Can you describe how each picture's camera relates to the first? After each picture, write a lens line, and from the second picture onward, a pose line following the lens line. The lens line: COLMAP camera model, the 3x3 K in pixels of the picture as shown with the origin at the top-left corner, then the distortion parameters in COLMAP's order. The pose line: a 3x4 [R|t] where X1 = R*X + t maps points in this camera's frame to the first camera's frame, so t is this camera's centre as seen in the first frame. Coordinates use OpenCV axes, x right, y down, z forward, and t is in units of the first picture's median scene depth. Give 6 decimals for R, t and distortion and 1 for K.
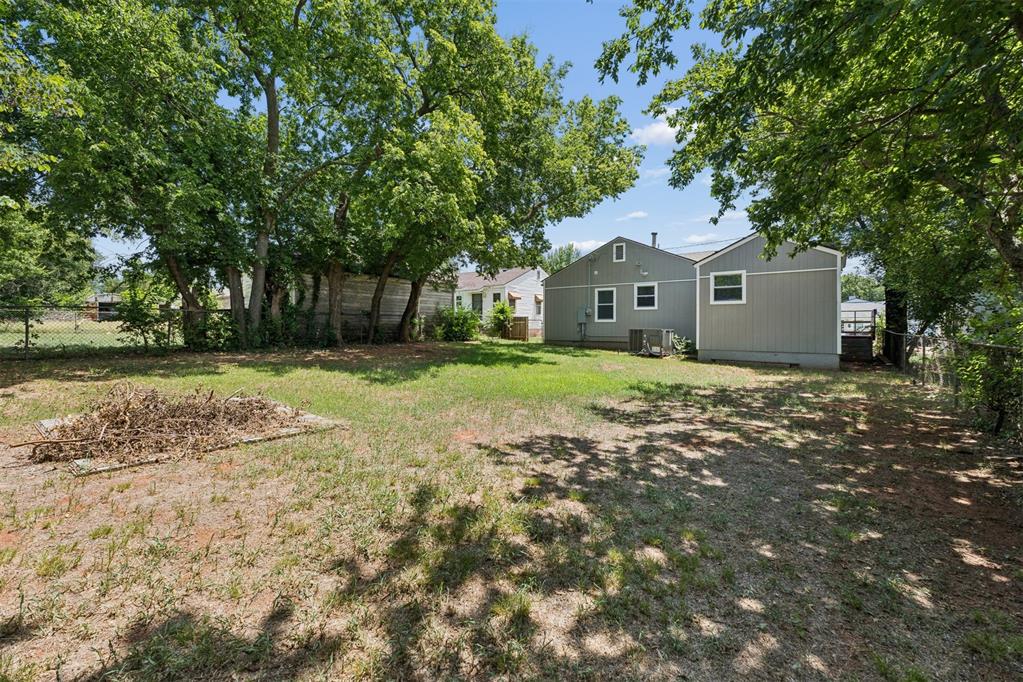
lens RADIAL K [[437.4, 0, 511.0], [0, 437.4, 336.6], [0, 0, 1]] dist [-0.000024, 0.000011]
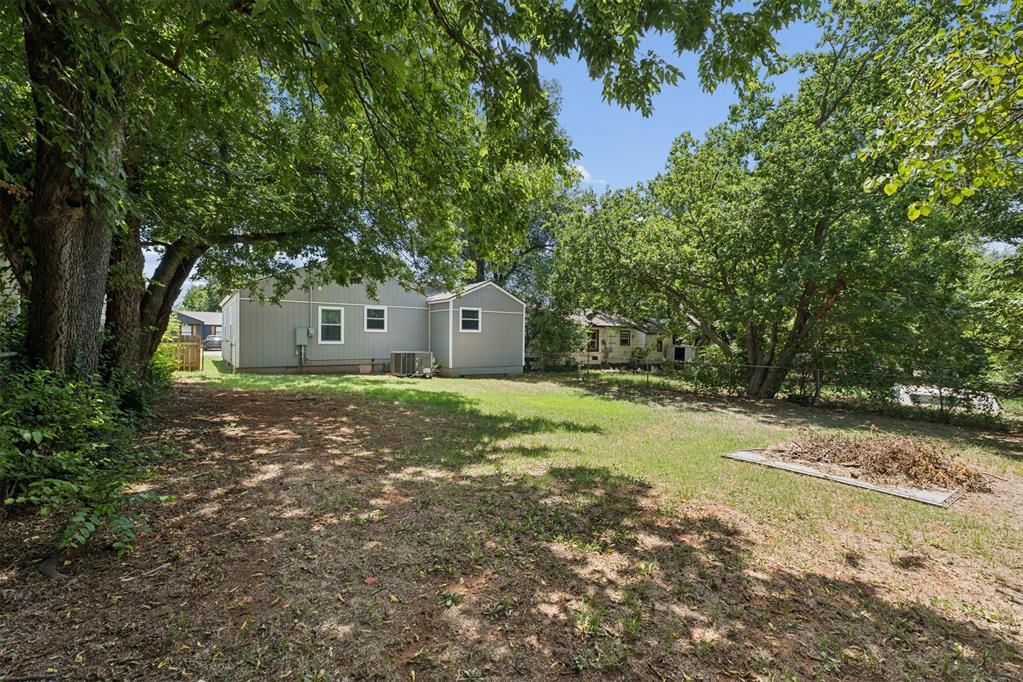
lens RADIAL K [[437.4, 0, 510.8], [0, 437.4, 340.3], [0, 0, 1]] dist [-0.000024, 0.000011]
pose [[0.284136, -0.002960, 0.958779, -0.578638], [0.010068, 0.999949, 0.000104, -0.039055], [-0.958731, 0.009624, 0.284151, 0.405325]]
